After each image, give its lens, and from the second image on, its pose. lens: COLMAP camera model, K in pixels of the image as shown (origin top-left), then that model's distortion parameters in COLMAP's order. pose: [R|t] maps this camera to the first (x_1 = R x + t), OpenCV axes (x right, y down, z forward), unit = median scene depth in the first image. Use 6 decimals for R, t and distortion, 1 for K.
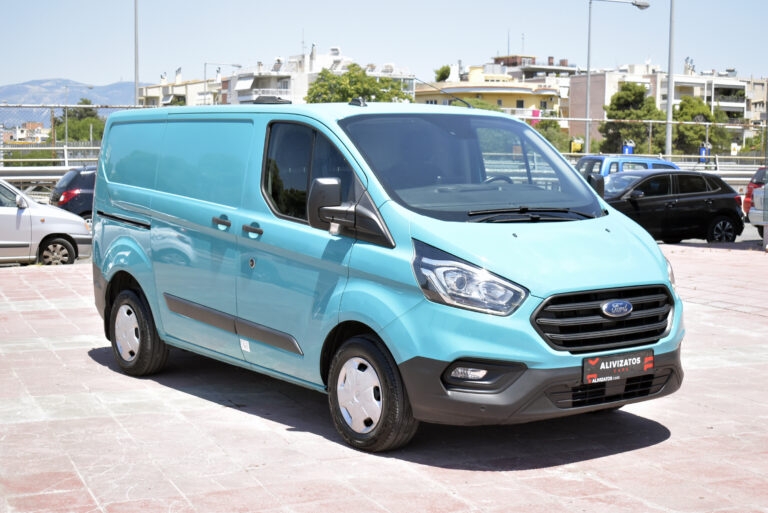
lens RADIAL K [[1280.9, 0, 384.8], [0, 1280.9, 257.6], [0, 0, 1]] dist [0.002999, 0.000000]
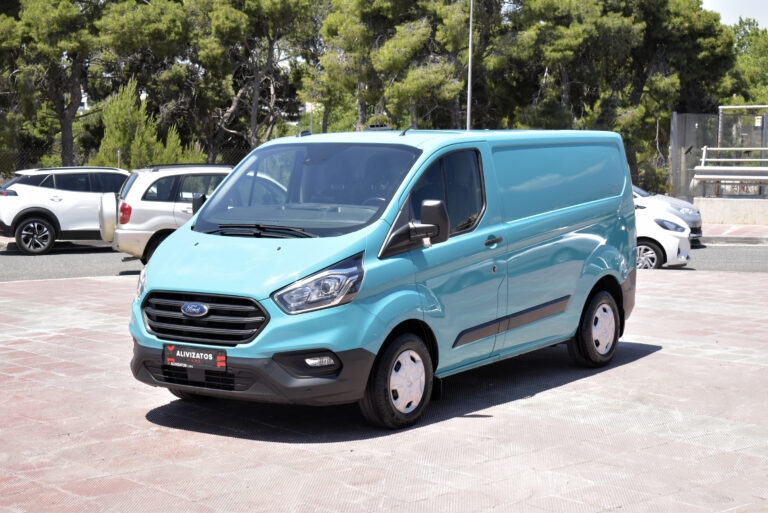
lens RADIAL K [[1440.1, 0, 383.6], [0, 1440.1, 257.6], [0, 0, 1]] dist [0.096311, 0.000000]
pose [[0.303682, 0.079390, -0.949460, 1.510937], [-0.075204, 0.995411, 0.059178, -0.102431], [0.949801, 0.053432, 0.308259, 0.737751]]
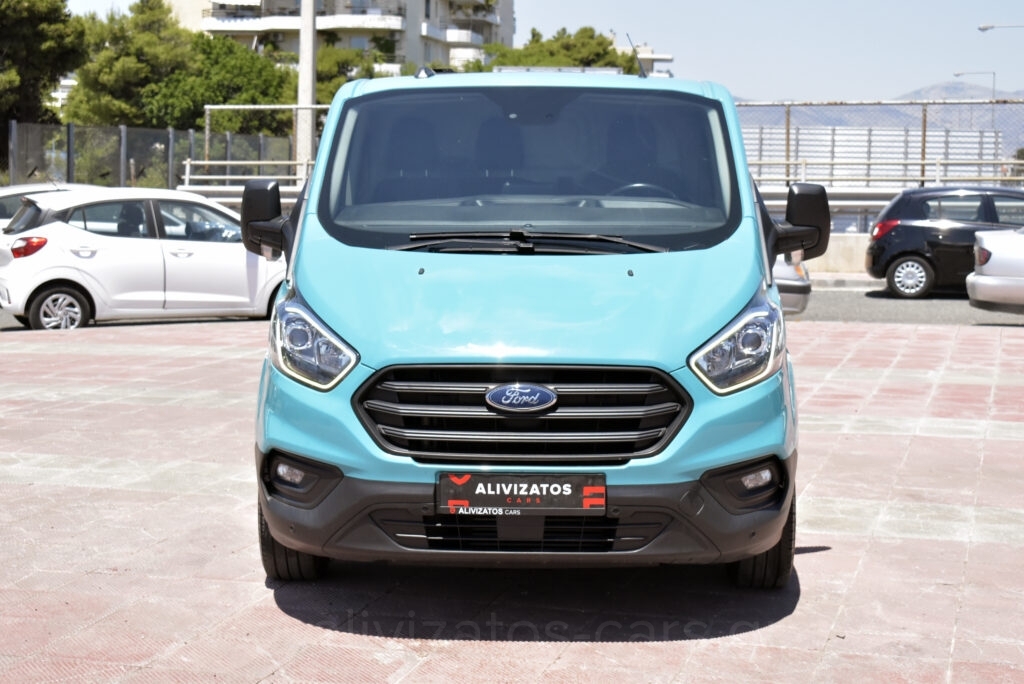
lens RADIAL K [[1756.7, 0, 512.5], [0, 1756.7, 339.6], [0, 0, 1]] dist [0.024721, 0.000000]
pose [[0.781230, 0.066113, -0.620733, 0.684095], [-0.059120, 0.997742, 0.031861, -0.014014], [0.621438, 0.011807, 0.783375, 0.342413]]
